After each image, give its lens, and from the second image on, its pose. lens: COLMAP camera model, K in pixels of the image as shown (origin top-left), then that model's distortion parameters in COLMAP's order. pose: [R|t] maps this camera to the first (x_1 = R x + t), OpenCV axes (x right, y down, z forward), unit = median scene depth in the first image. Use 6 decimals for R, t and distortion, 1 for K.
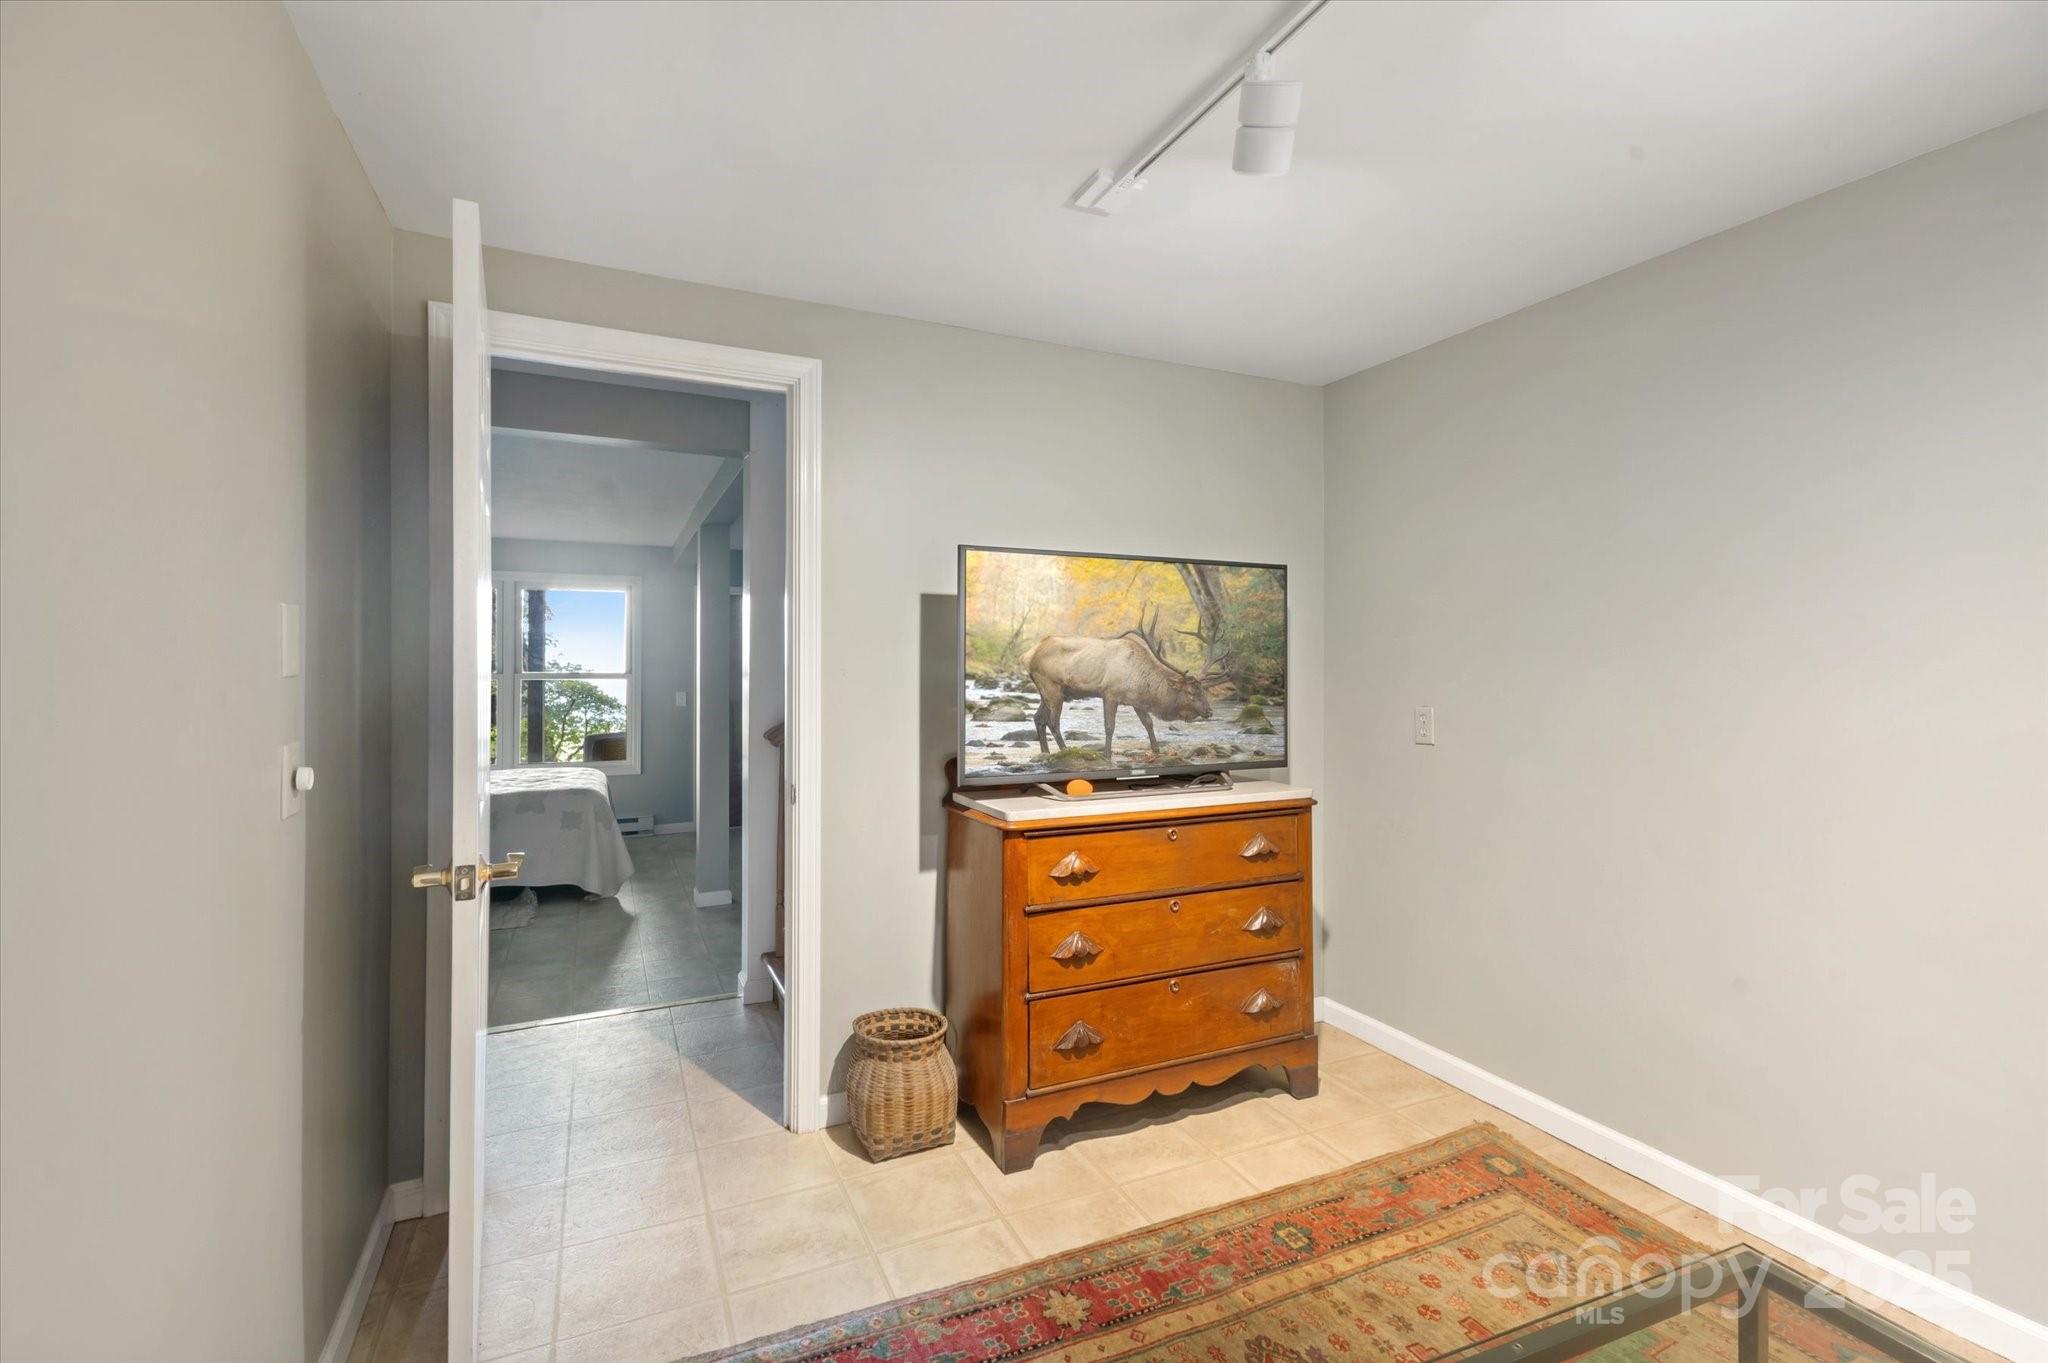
lens RADIAL K [[908.4, 0, 1029.4], [0, 908.4, 652.0], [0, 0, 1]] dist [0.002307, -0.000020]
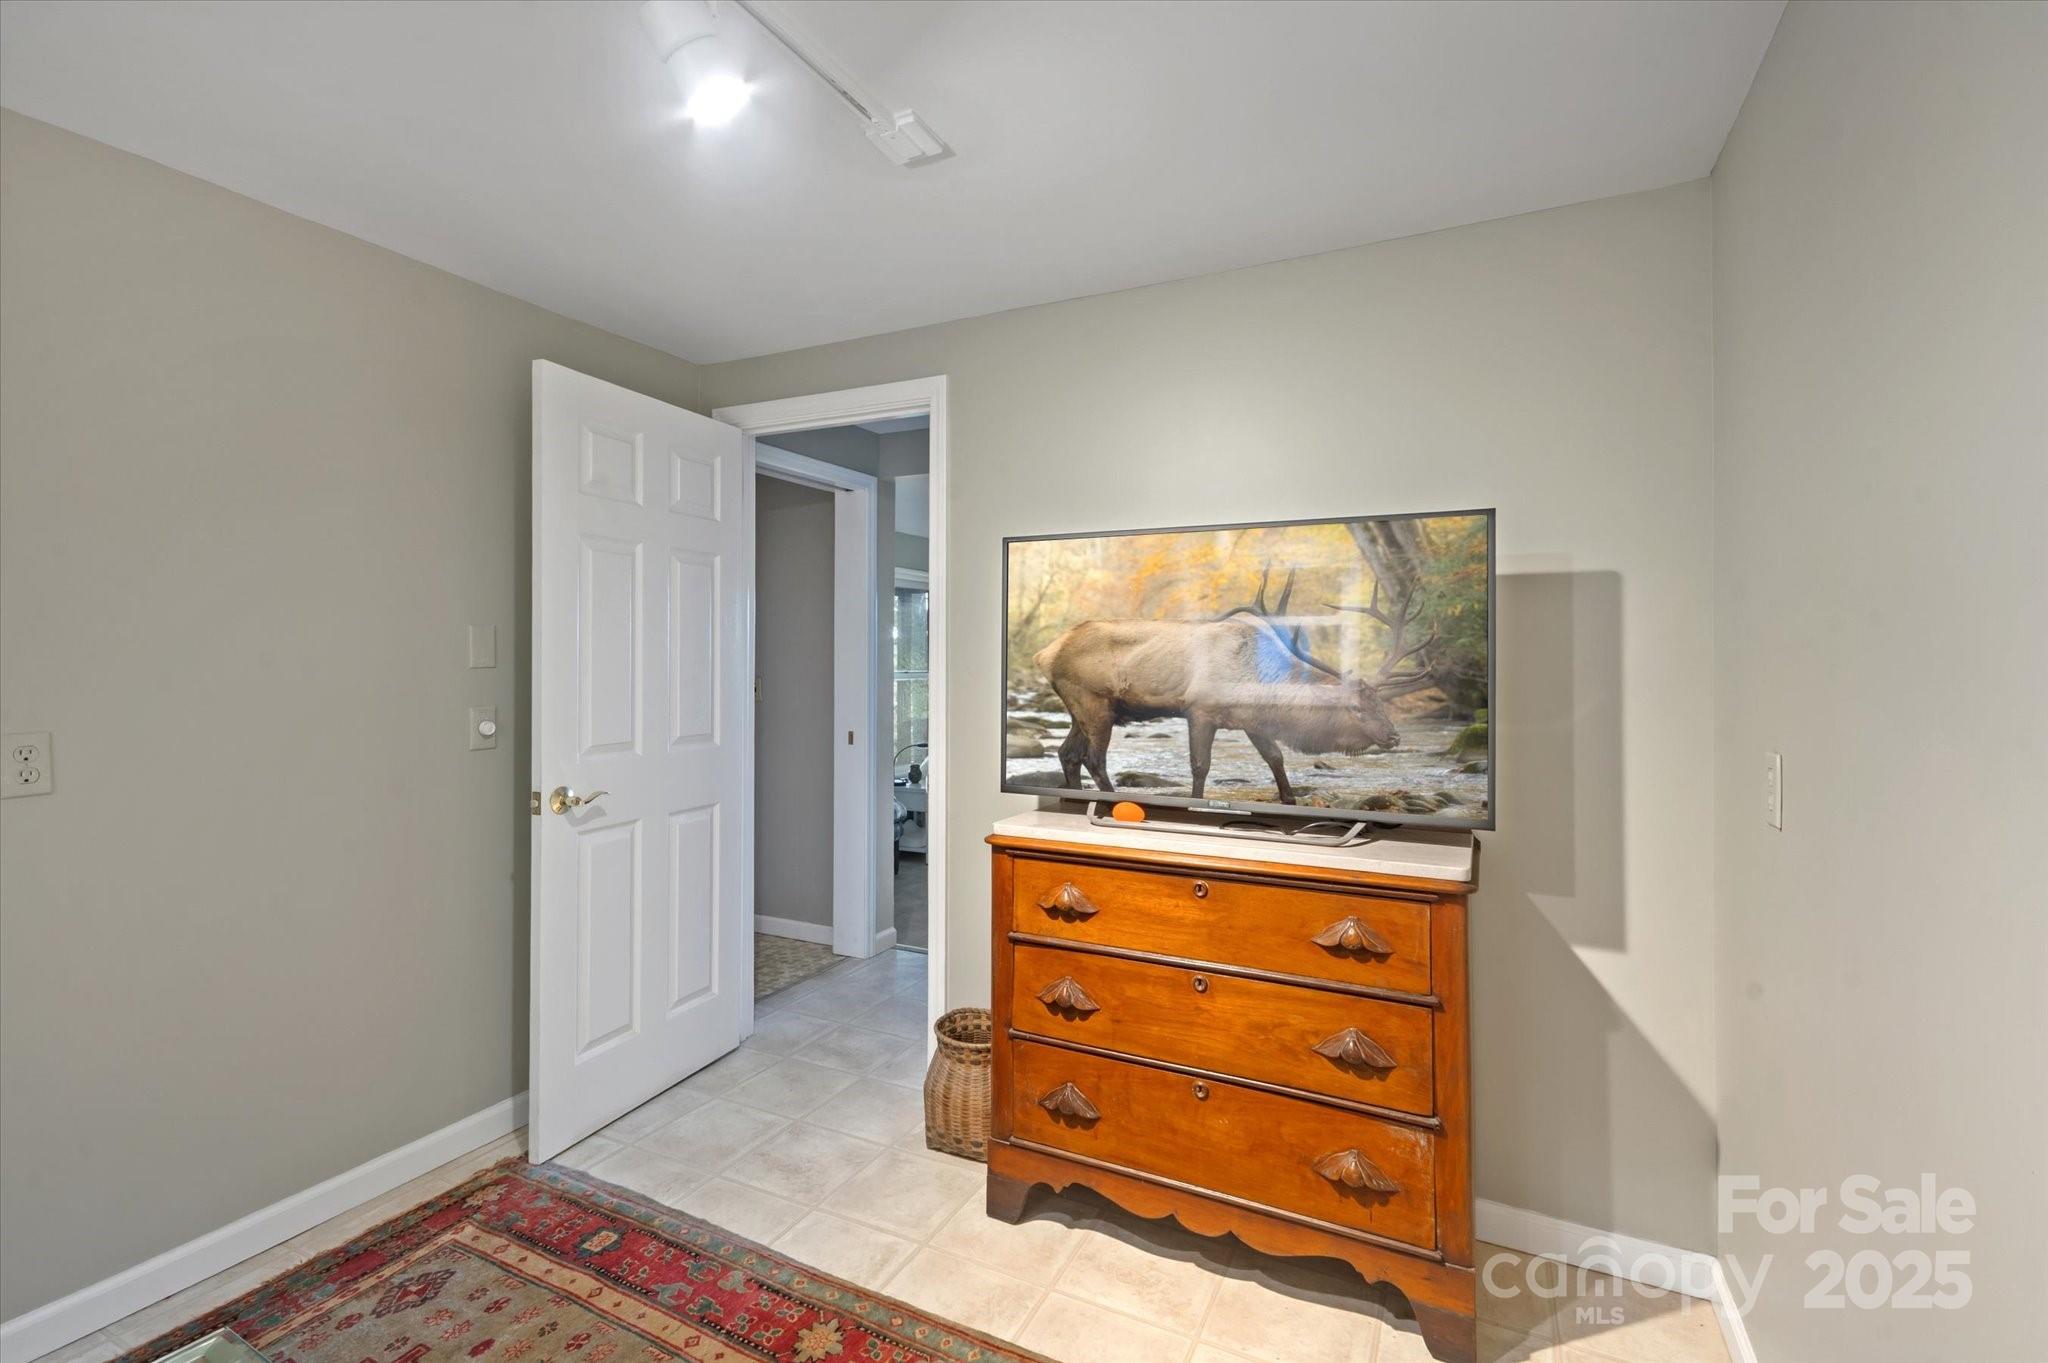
lens RADIAL K [[923.9, 0, 1019.4], [0, 923.9, 655.8], [0, 0, 1]] dist [0.014836, -0.000001]
pose [[0.613446, -0.007132, -0.789705, 0.673654], [0.012052, 0.999927, 0.000332, 0.004889], [0.789645, -0.009721, 0.613487, 0.409157]]
